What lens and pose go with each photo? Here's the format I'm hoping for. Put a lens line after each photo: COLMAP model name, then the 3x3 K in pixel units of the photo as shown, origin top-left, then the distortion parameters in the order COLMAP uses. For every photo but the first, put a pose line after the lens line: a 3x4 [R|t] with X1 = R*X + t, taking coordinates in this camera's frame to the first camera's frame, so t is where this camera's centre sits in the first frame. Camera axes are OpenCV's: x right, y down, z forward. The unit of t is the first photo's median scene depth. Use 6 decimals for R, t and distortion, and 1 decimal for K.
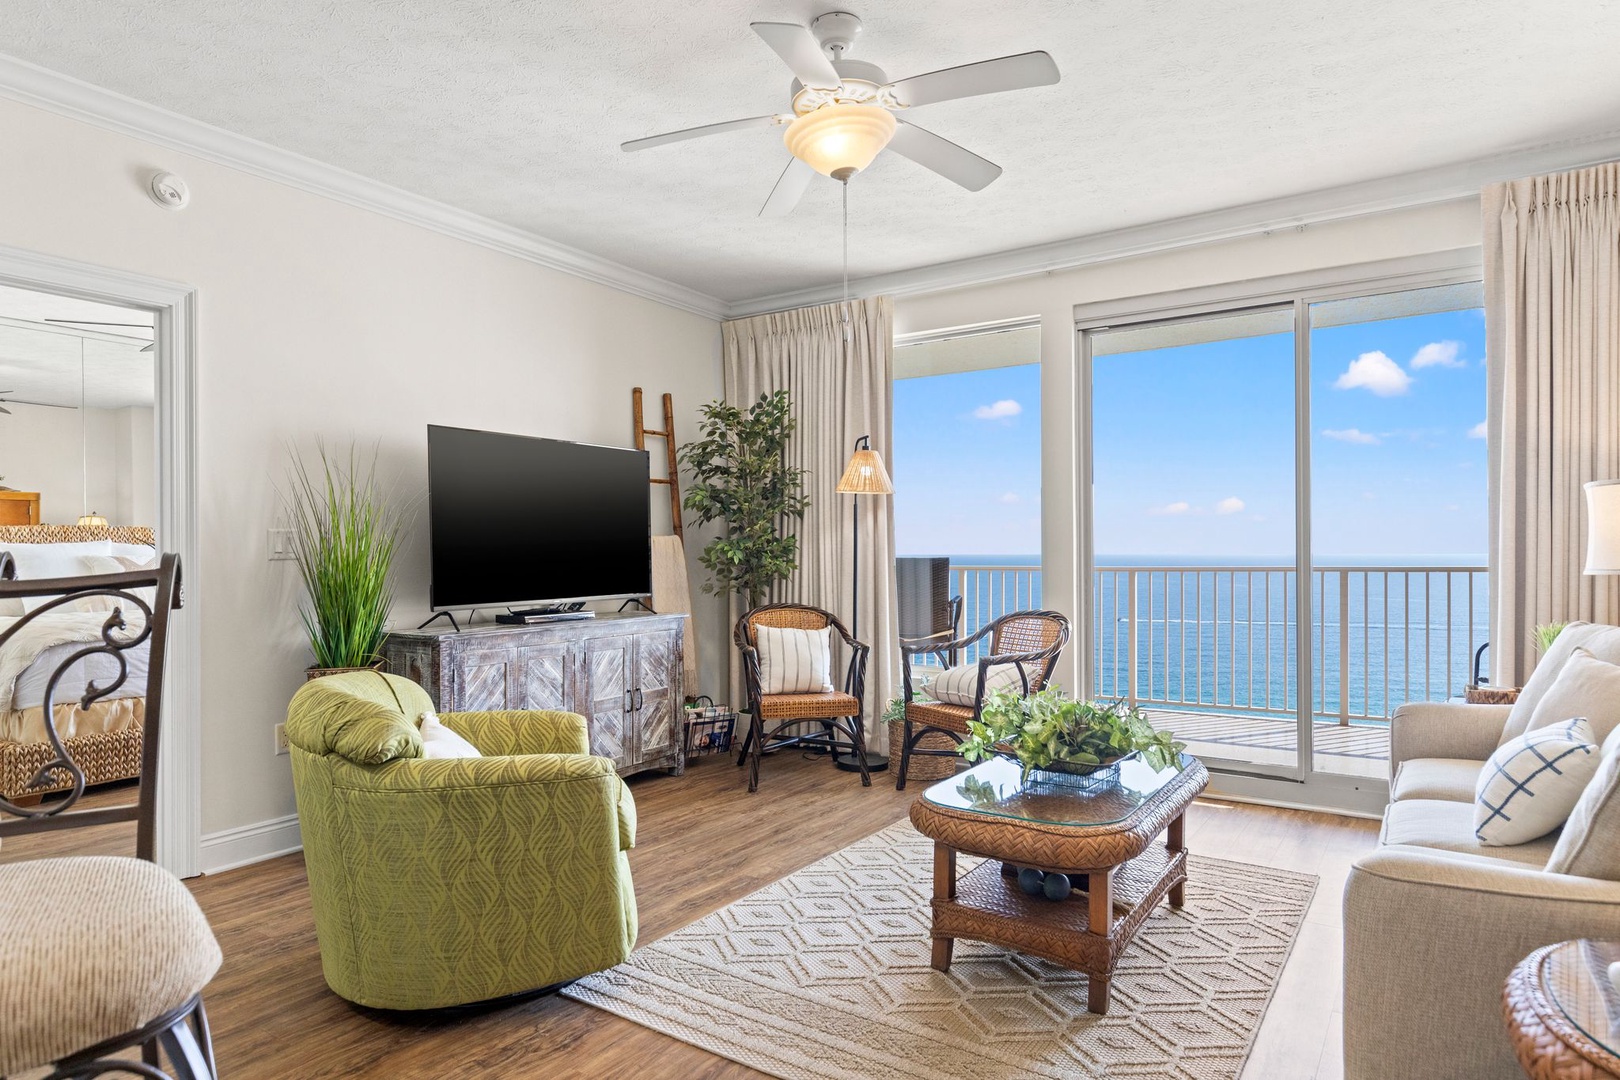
lens RADIAL K [[898.1, 0, 806.6], [0, 898.1, 544.4], [0, 0, 1]] dist [-0.001015, 0.000235]
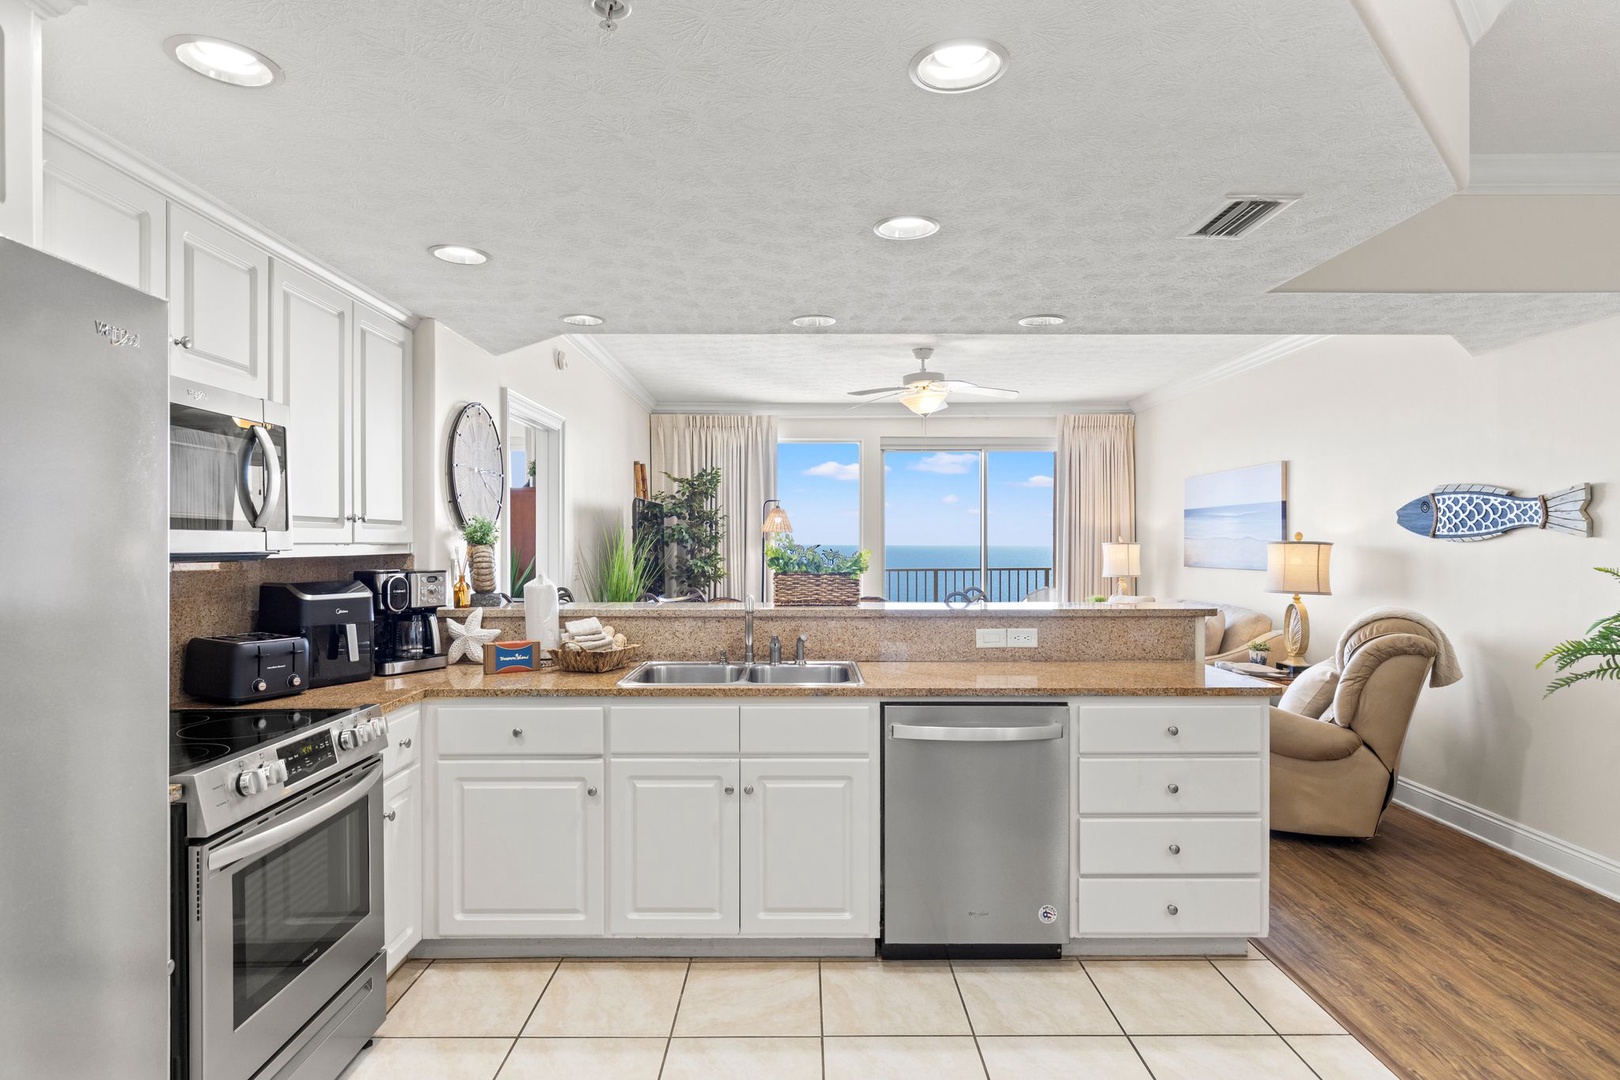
lens RADIAL K [[898.1, 0, 806.6], [0, 898.1, 544.4], [0, 0, 1]] dist [-0.001015, 0.000235]
pose [[0.825727, -0.001631, 0.564067, -0.826905], [0.006615, 0.999955, -0.006792, -0.017733], [-0.564031, 0.009339, 0.825701, -0.444725]]
